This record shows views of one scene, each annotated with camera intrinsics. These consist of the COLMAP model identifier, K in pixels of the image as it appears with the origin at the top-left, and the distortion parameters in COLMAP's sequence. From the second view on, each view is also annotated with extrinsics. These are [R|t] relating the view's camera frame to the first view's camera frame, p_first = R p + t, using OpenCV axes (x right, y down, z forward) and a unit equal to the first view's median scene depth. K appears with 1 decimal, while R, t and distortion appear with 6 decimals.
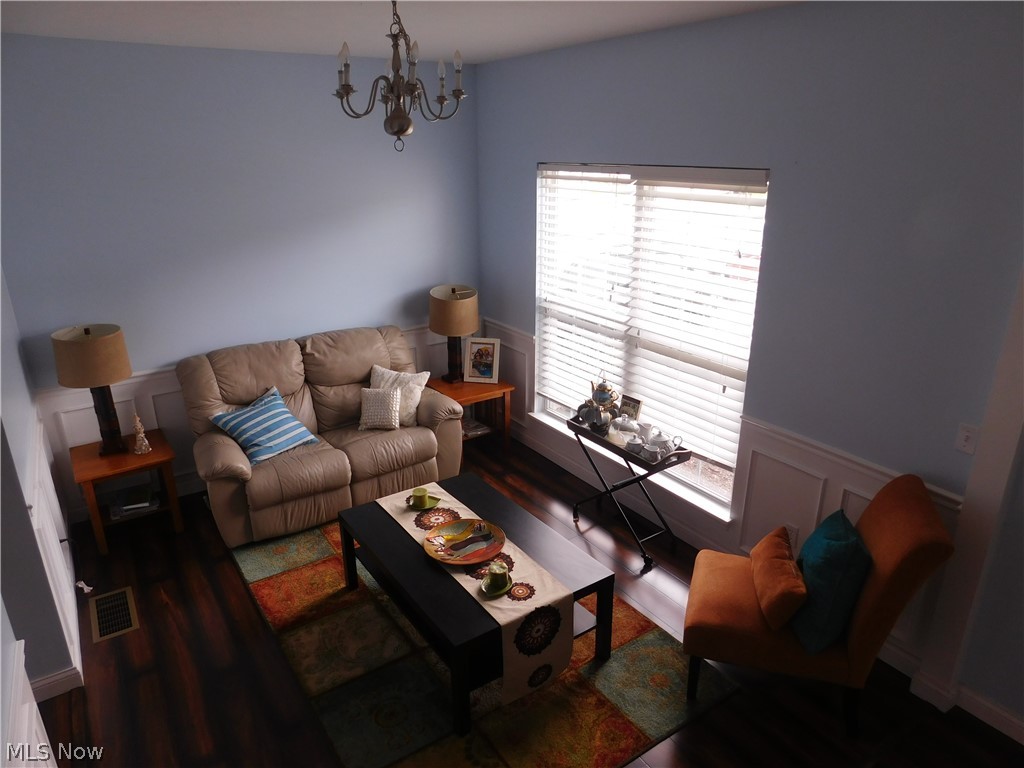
lens RADIAL K [[672.1, 0, 512.0], [0, 672.1, 384.0], [0, 0, 1]] dist [-0.059564, 0.005737]
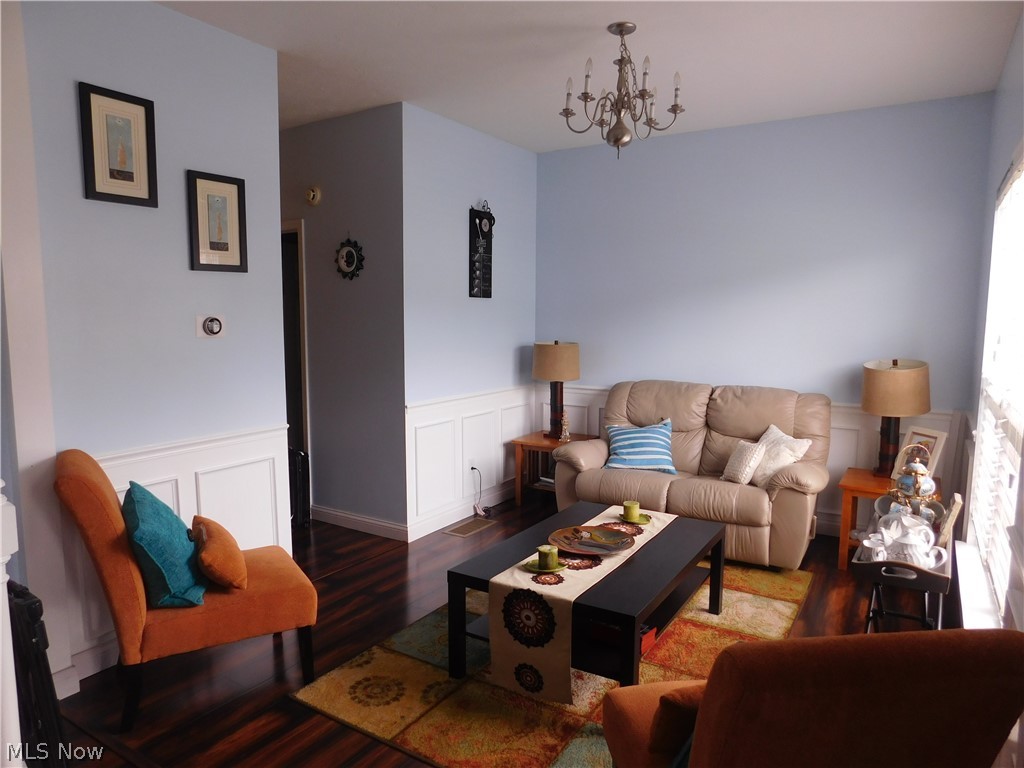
lens RADIAL K [[672.1, 0, 512.0], [0, 672.1, 384.0], [0, 0, 1]] dist [-0.059564, 0.005737]
pose [[0.400131, 0.103428, -0.910603, 0.537850], [-0.311949, 0.949650, -0.029211, 0.063839], [0.861733, 0.295750, 0.412248, 0.328133]]
